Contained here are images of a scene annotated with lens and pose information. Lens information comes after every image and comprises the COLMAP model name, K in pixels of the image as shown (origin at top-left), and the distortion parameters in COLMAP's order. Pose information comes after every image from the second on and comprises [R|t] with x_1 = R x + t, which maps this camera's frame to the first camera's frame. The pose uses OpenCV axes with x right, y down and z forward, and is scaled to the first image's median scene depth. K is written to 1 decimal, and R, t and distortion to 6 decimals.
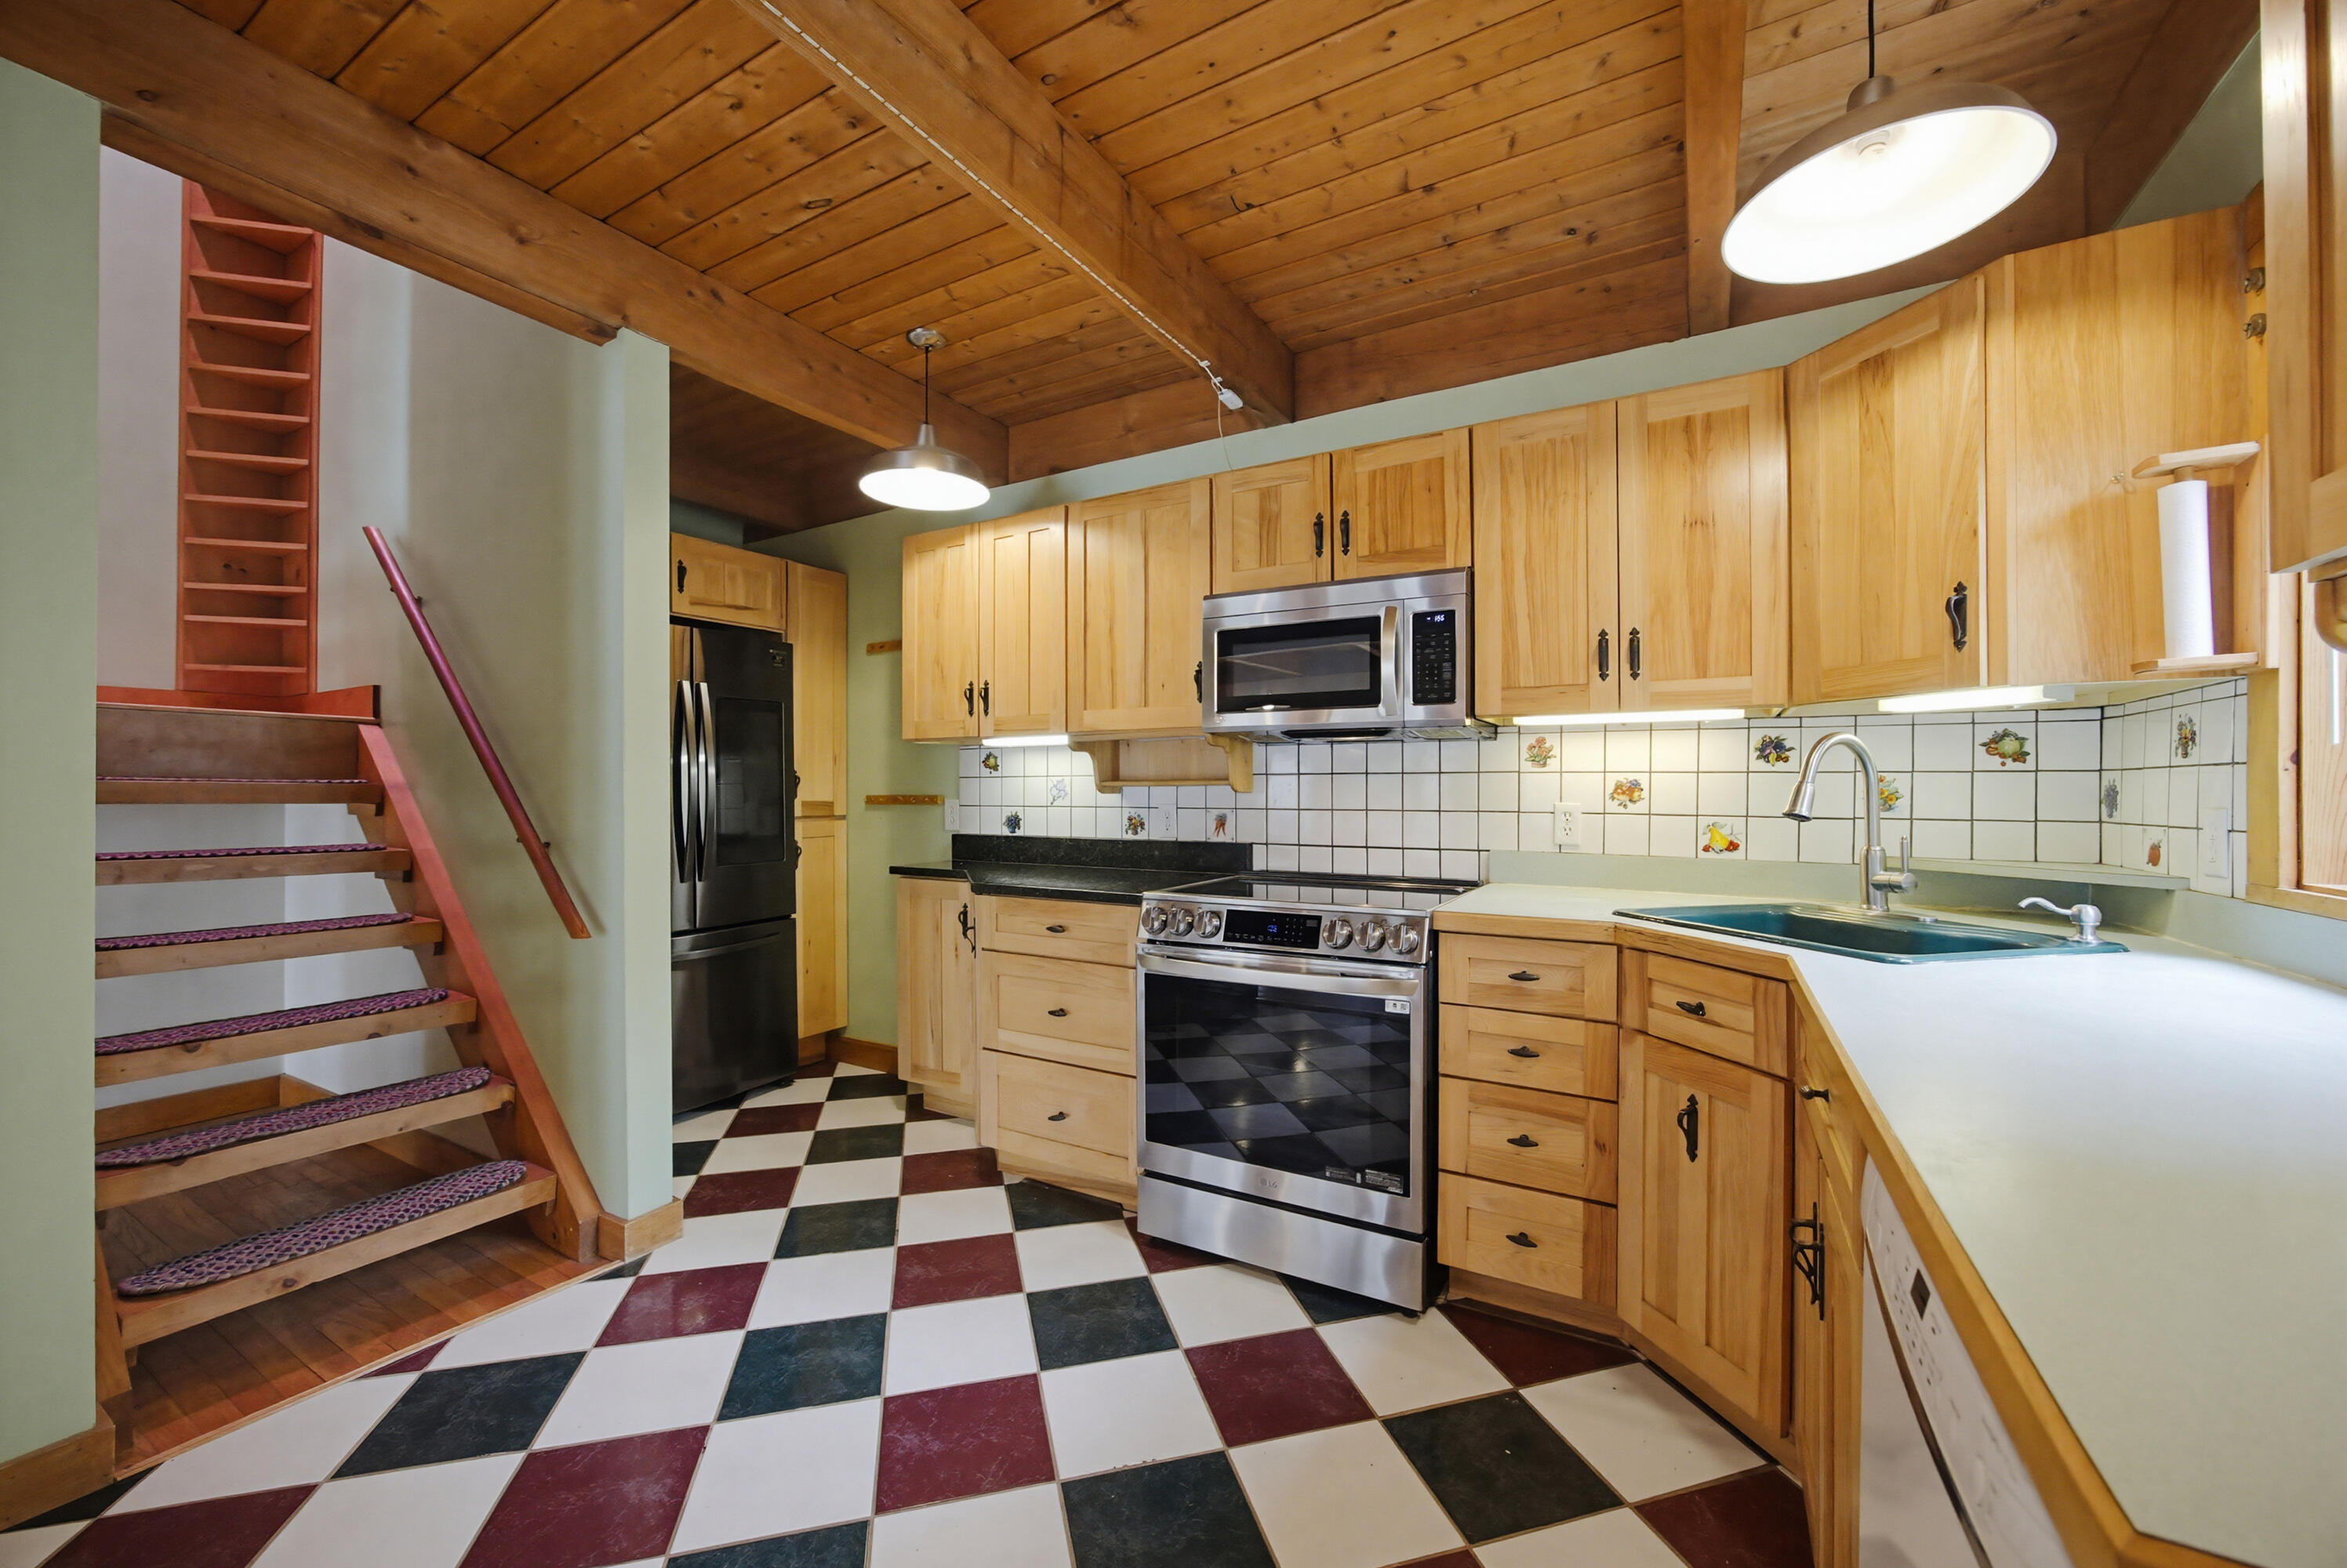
lens RADIAL K [[909.9, 0, 1188.1], [0, 909.9, 790.8], [0, 0, 1]] dist [-0.016918, 0.005099]
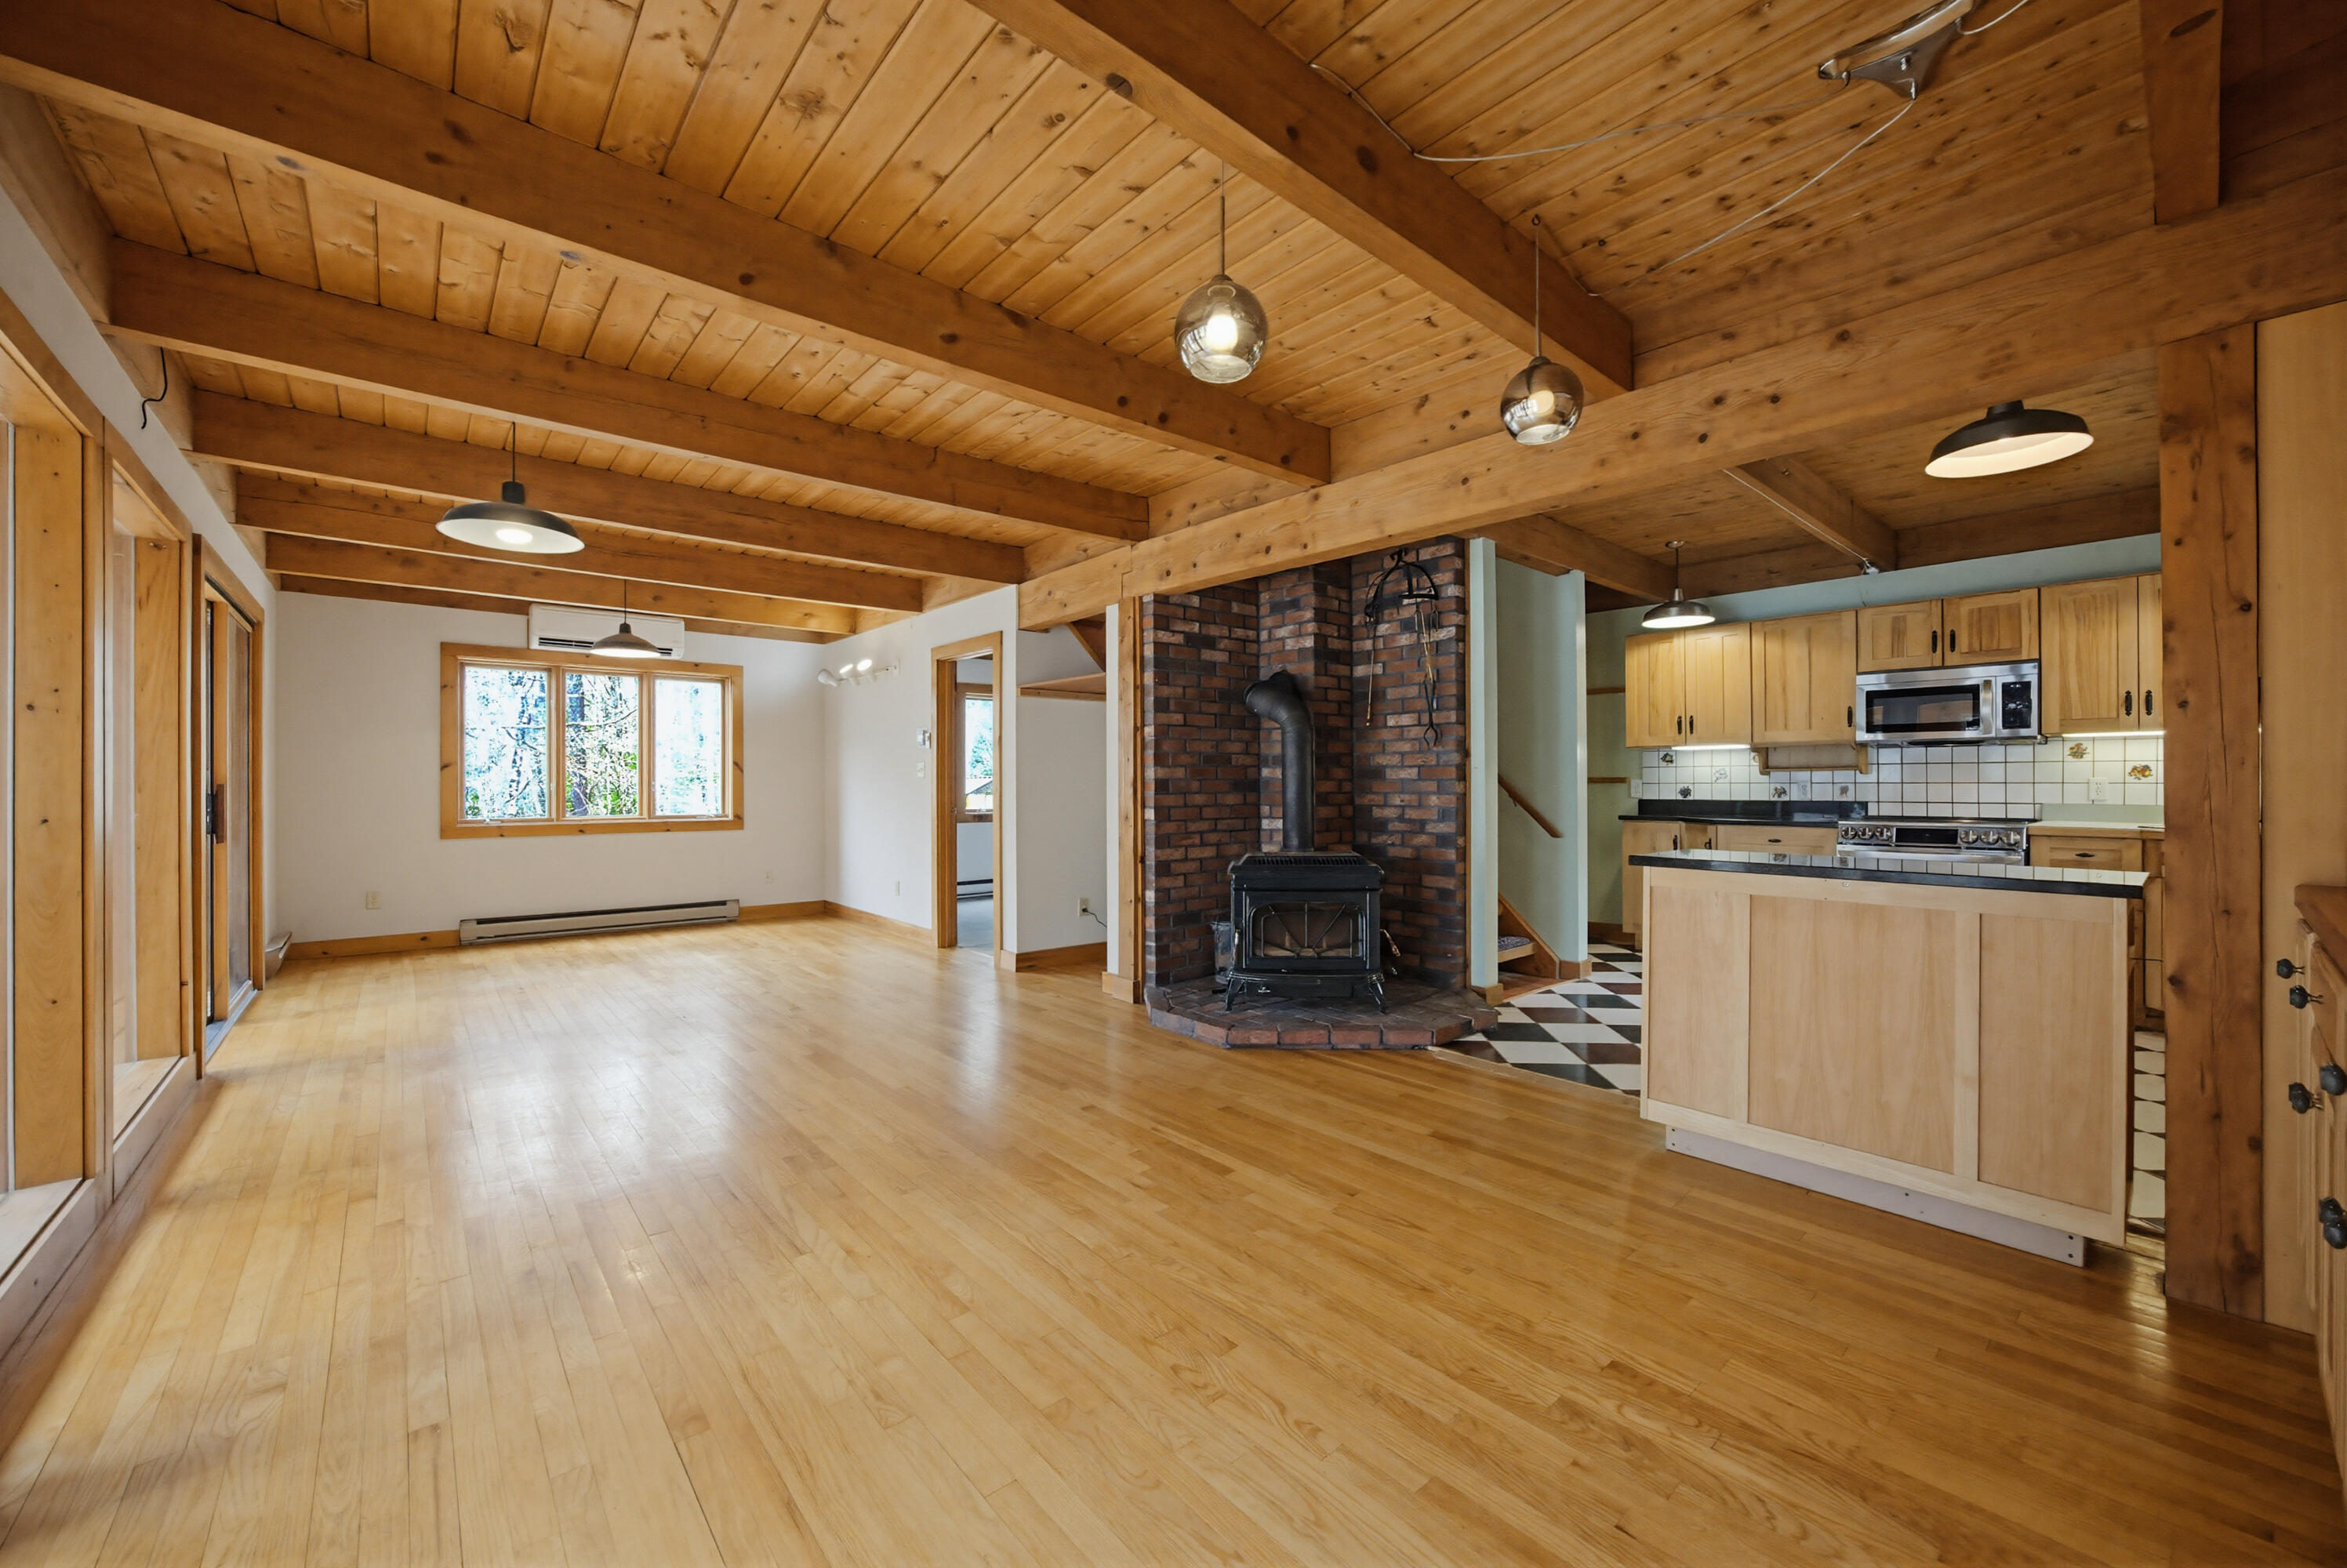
lens RADIAL K [[909.9, 0, 1172.6], [0, 909.9, 777.9], [0, 0, 1]] dist [-0.016918, 0.005099]
pose [[0.944223, -0.003234, -0.329291, -0.806579], [0.001410, 0.999982, -0.005777, 0.022779], [0.329304, 0.004991, 0.944211, -1.439180]]
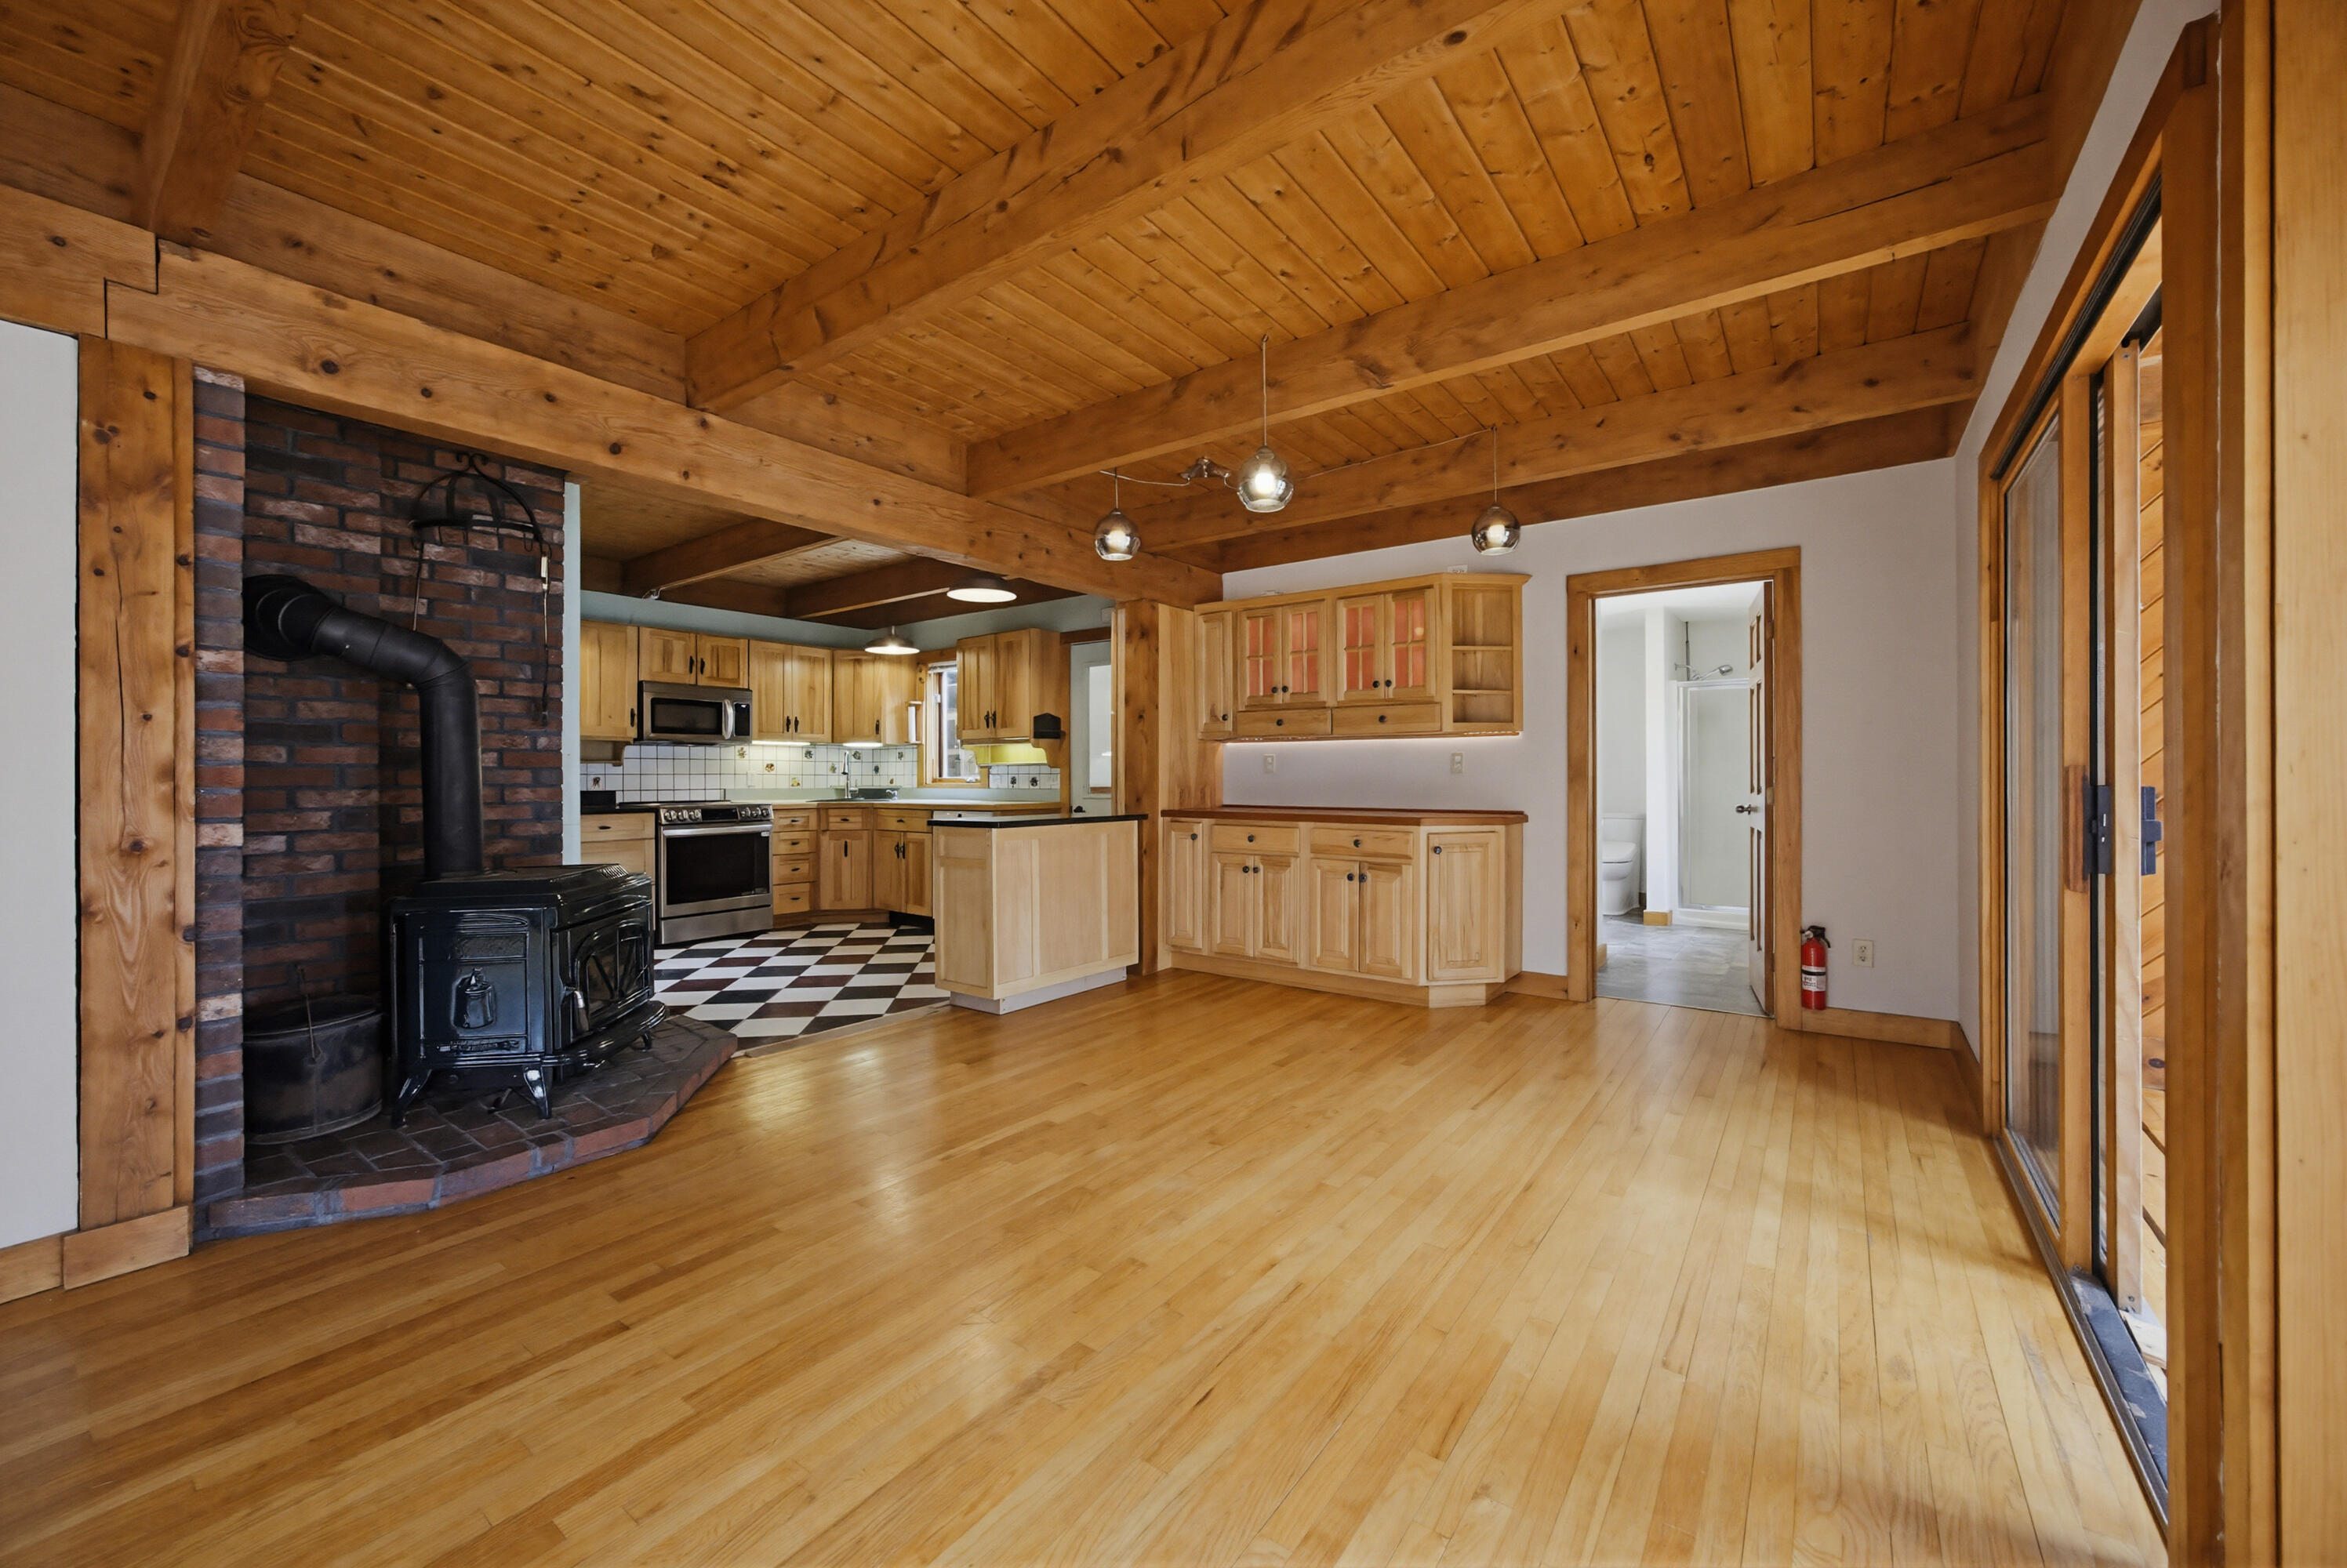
lens RADIAL K [[909.9, 0, 1187.0], [0, 909.9, 776.3], [0, 0, 1]] dist [-0.016918, 0.005099]
pose [[0.109513, -0.001932, 0.993983, -2.317541], [0.001304, 0.999998, 0.001800, 0.027984], [-0.993985, 0.001099, 0.109515, -0.680805]]
